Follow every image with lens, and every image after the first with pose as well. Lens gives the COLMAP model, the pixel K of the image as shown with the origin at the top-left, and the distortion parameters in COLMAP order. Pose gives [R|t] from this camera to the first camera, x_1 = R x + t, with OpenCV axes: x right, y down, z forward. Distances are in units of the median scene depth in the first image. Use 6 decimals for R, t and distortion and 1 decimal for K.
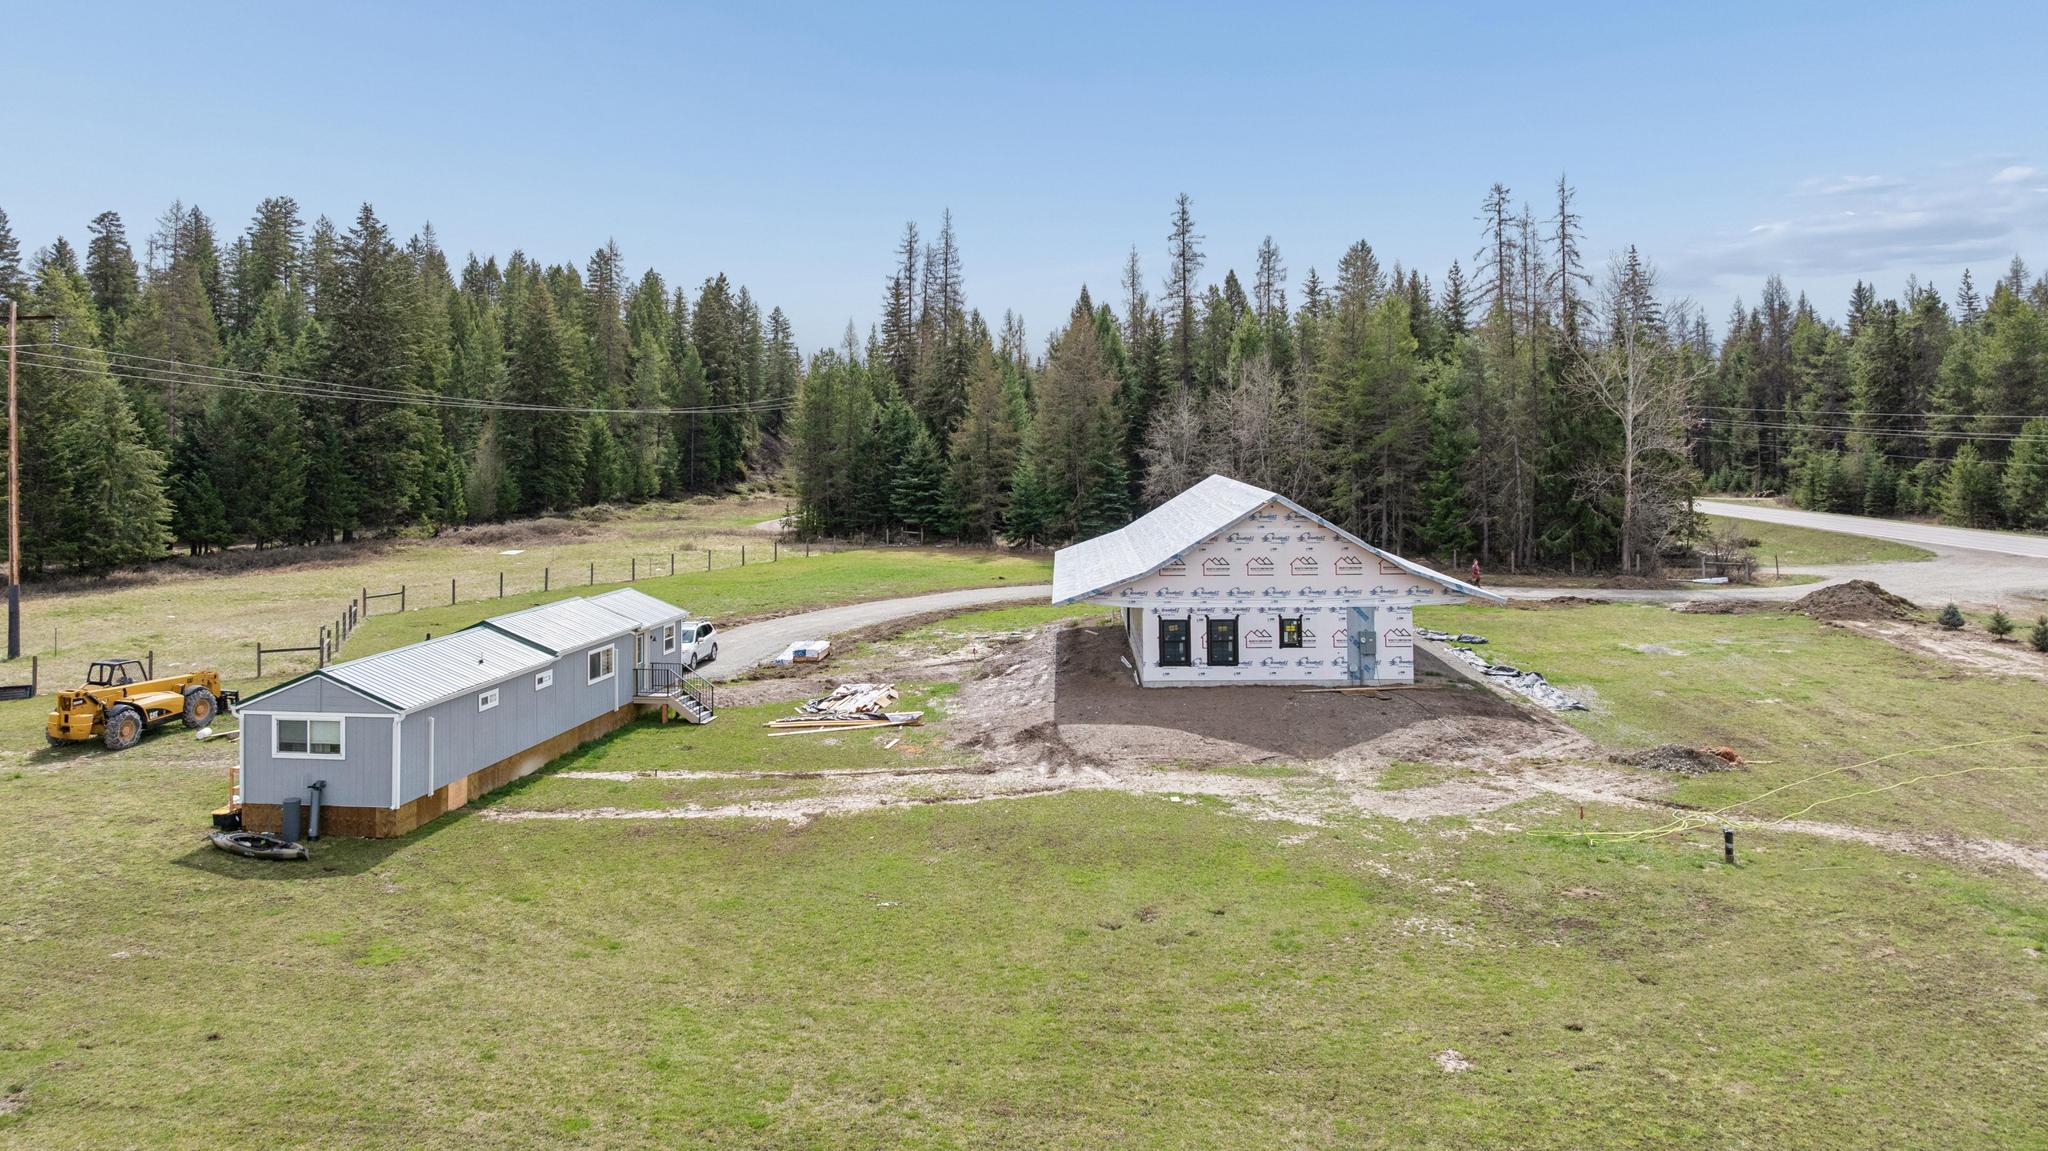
lens RADIAL K [[1386.2, 0, 1002.2], [0, 1386.2, 568.5], [0, 0, 1]] dist [-0.017356, 0.003376]
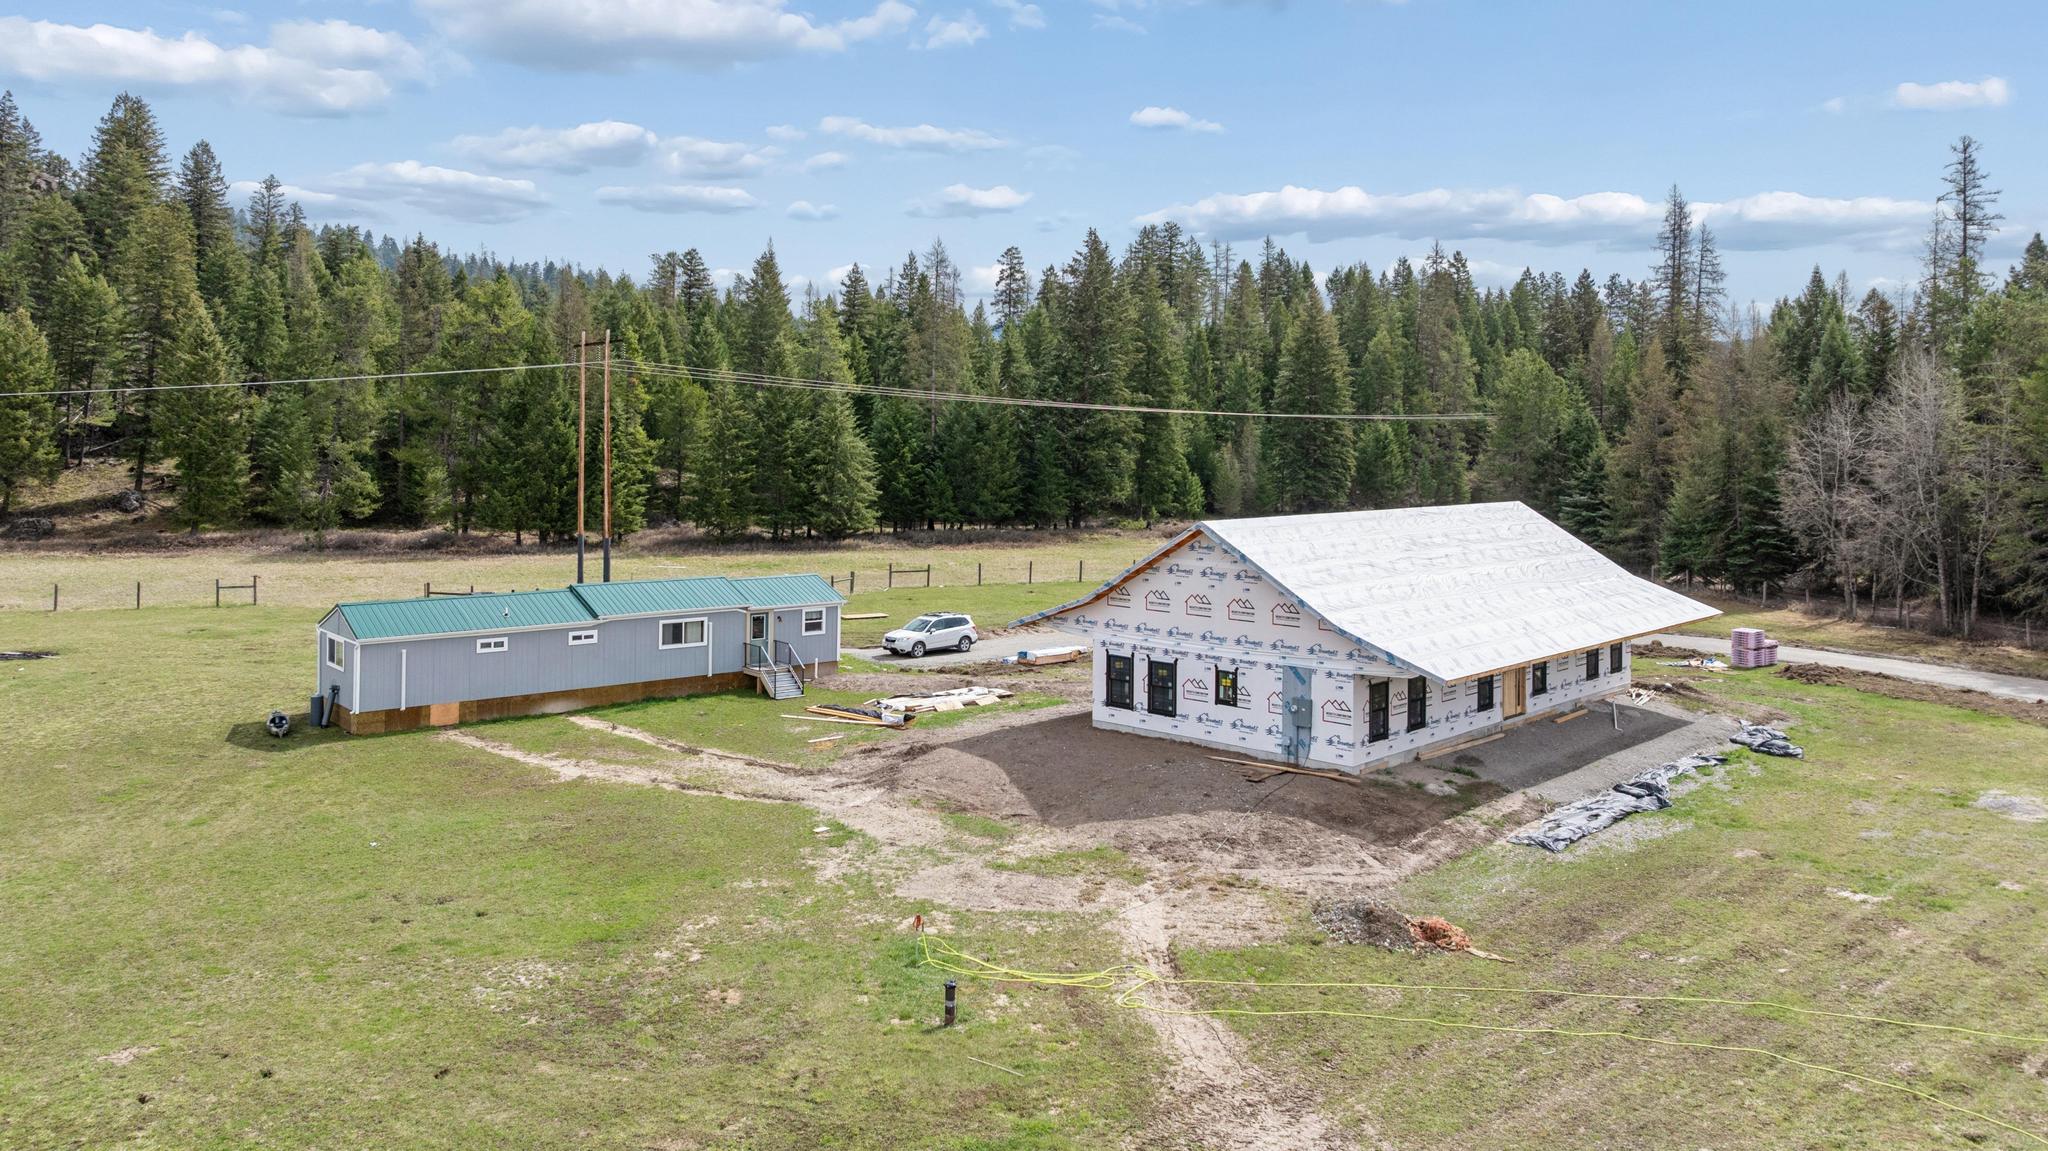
lens RADIAL K [[1386.2, 0, 1002.2], [0, 1386.2, 568.5], [0, 0, 1]] dist [-0.017356, 0.003376]
pose [[0.766716, 0.080348, -0.636939, 0.631681], [-0.082018, 0.996267, 0.026947, -0.036913], [0.636726, 0.031580, 0.770443, 0.263467]]
